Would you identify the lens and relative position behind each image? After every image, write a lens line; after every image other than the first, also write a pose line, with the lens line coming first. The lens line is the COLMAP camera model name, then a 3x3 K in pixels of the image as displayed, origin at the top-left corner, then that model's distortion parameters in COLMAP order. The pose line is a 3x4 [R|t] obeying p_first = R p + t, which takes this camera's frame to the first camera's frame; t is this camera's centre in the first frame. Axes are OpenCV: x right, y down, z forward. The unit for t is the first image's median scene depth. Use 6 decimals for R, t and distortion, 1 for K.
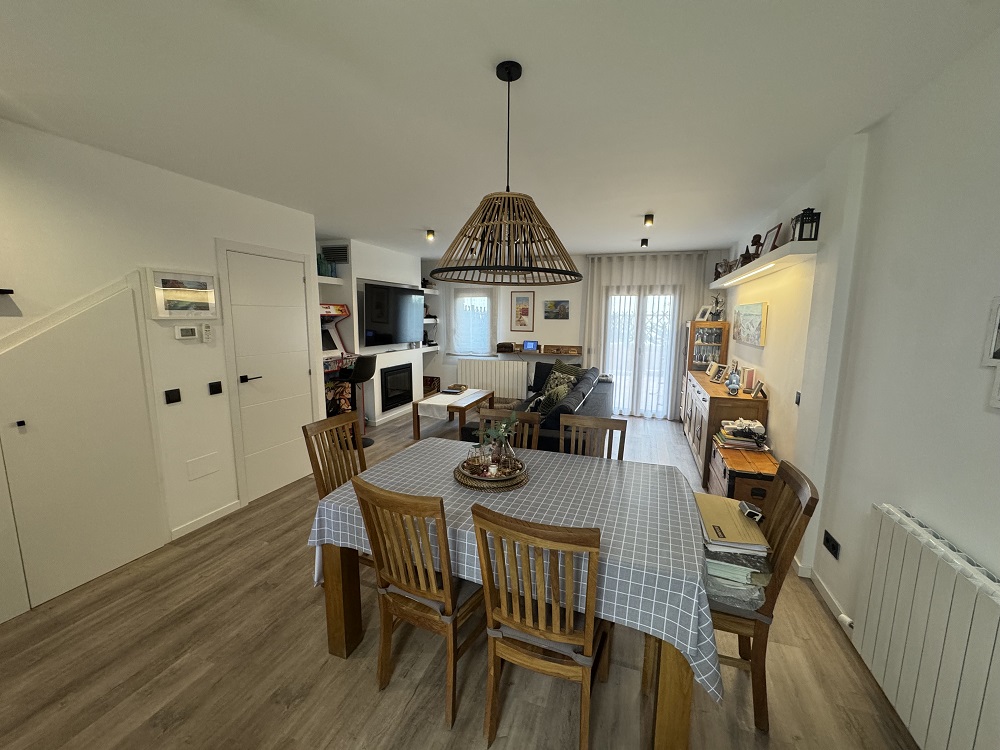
lens RADIAL K [[399.2, 0, 500.0], [0, 399.2, 374.1], [0, 0, 1]] dist [-0.001933, 0.000218]
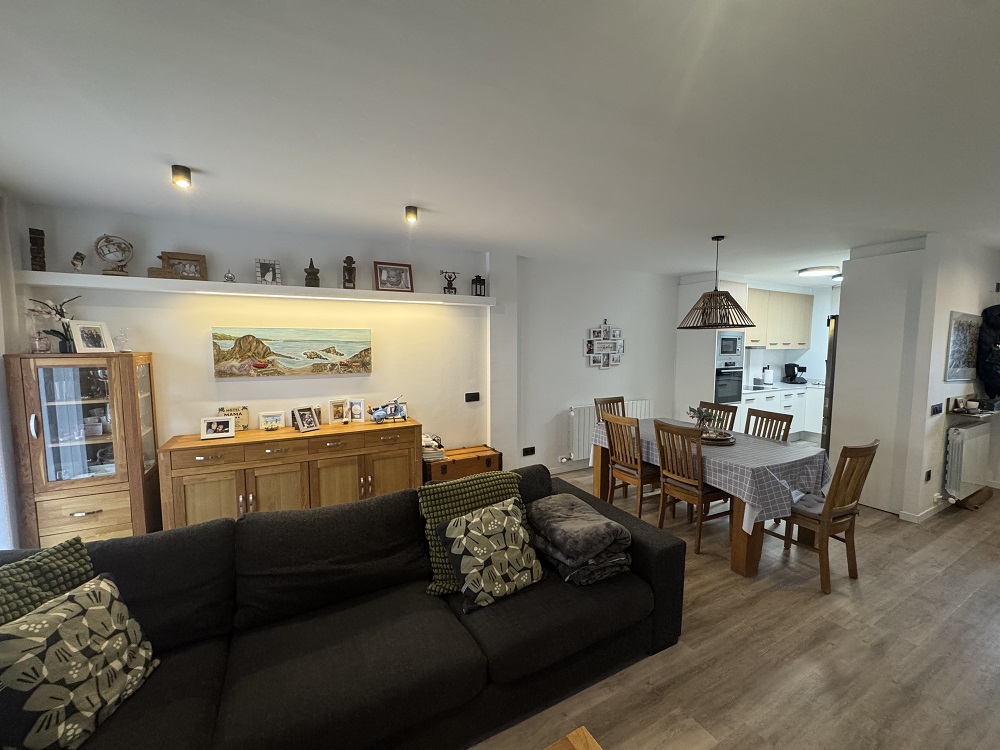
lens RADIAL K [[399.2, 0, 498.5], [0, 399.2, 376.0], [0, 0, 1]] dist [-0.001933, 0.000218]
pose [[-0.739955, -0.063365, 0.669665, -0.154597], [0.092189, 0.976606, 0.194273, -0.133387], [-0.666309, 0.205489, -0.716803, 0.889273]]
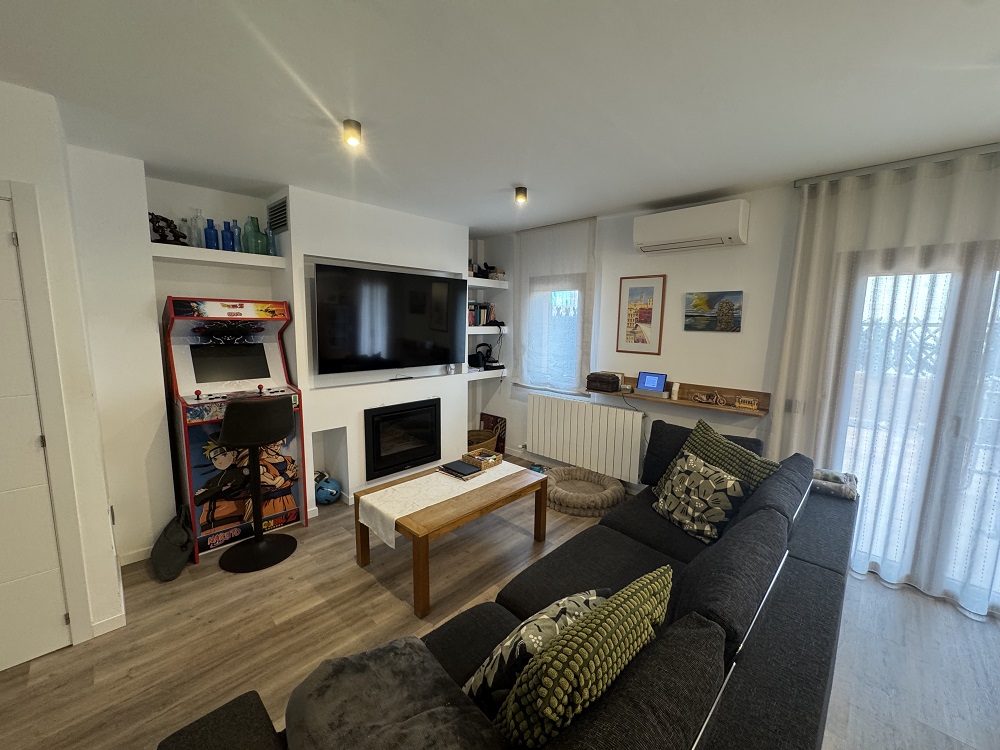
lens RADIAL K [[399.2, 0, 500.2], [0, 399.2, 374.0], [0, 0, 1]] dist [-0.001933, 0.000218]
pose [[0.910265, 0.060775, -0.409541, 0.115909], [-0.067711, 0.997702, -0.002443, -0.072119], [0.408452, 0.029954, 0.912288, 0.489230]]
